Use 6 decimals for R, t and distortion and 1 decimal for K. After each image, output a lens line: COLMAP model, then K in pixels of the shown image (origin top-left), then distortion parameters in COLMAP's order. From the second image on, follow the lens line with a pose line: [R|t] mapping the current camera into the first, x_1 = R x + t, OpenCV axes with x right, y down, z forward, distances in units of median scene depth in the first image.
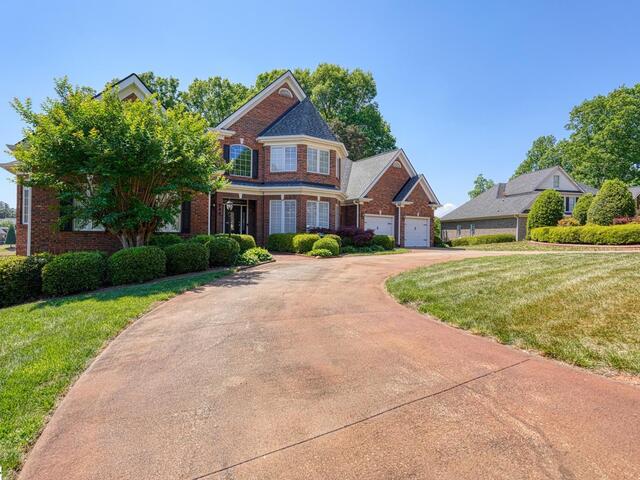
lens RADIAL K [[318.4, 0, 318.4], [0, 318.4, 239.5], [0, 0, 1]] dist [-0.015552, 0.005904]
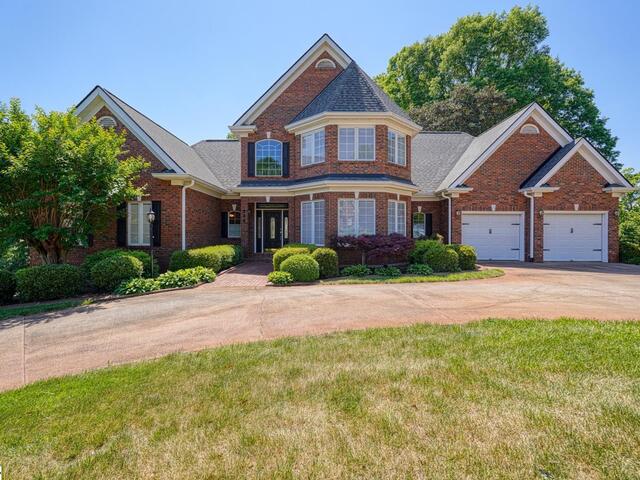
lens RADIAL K [[318.4, 0, 319.3], [0, 318.4, 239.5], [0, 0, 1]] dist [-0.015552, 0.005904]
pose [[0.834483, -0.000428, -0.551033, 0.317779], [0.001316, 0.999998, 0.001216, -0.026576], [0.551032, -0.001740, 0.834482, 0.330731]]
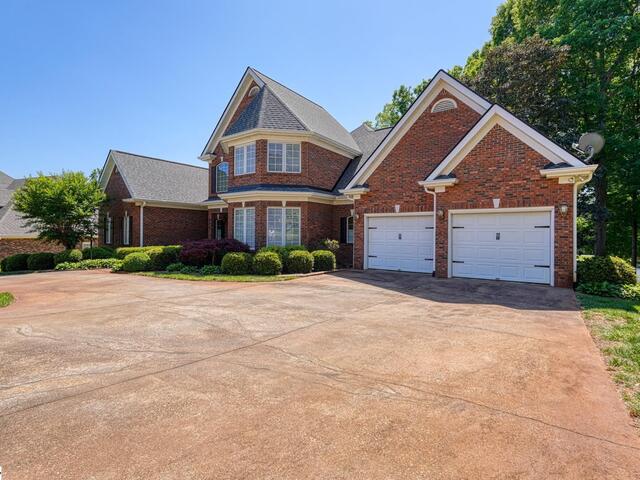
lens RADIAL K [[318.4, 0, 320.6], [0, 318.4, 239.5], [0, 0, 1]] dist [-0.015552, 0.005904]
pose [[0.367113, 0.001917, -0.930174, 0.815528], [-0.014955, 0.999881, -0.003841, -0.034595], [0.930056, 0.015321, 0.367098, 0.846938]]
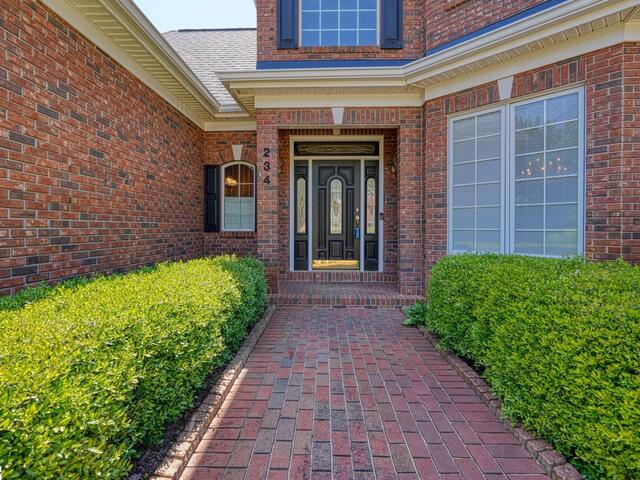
lens RADIAL K [[318.4, 0, 319.9], [0, 318.4, 237.8], [0, 0, 1]] dist [-0.015552, 0.005904]
pose [[0.826594, 0.006722, -0.562759, -0.088704], [0.002688, 0.999870, 0.015891, -0.029042], [0.562792, -0.014648, 0.826469, 0.693743]]
